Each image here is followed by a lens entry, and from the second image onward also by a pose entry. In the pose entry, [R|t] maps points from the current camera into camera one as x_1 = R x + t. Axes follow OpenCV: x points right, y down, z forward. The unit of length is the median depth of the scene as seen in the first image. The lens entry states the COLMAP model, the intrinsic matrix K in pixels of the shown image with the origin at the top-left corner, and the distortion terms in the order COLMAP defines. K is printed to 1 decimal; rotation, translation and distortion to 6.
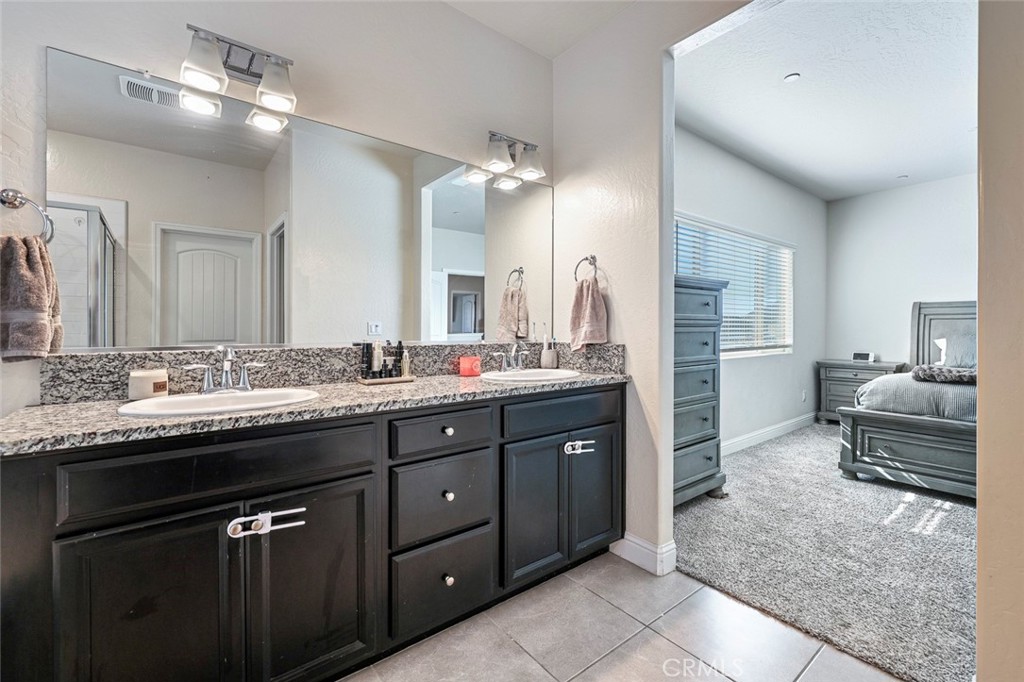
lens RADIAL K [[441.4, 0, 512.0], [0, 441.4, 341.0], [0, 0, 1]] dist [0.000841, 0.000139]
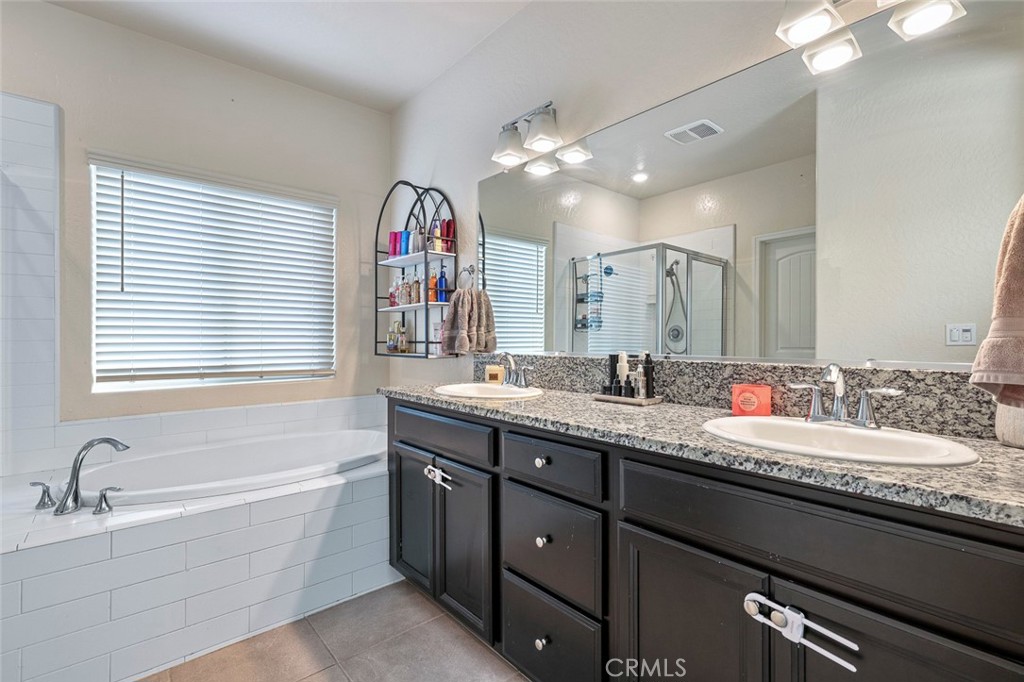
lens RADIAL K [[478.3, 0, 512.0], [0, 478.3, 341.0], [0, 0, 1]] dist [0.002966, 0.000262]
pose [[0.021958, 0.007446, -0.999731, 0.673325], [-0.022805, 0.999716, 0.006945, -0.025980], [0.999499, 0.022647, 0.022121, 0.818431]]
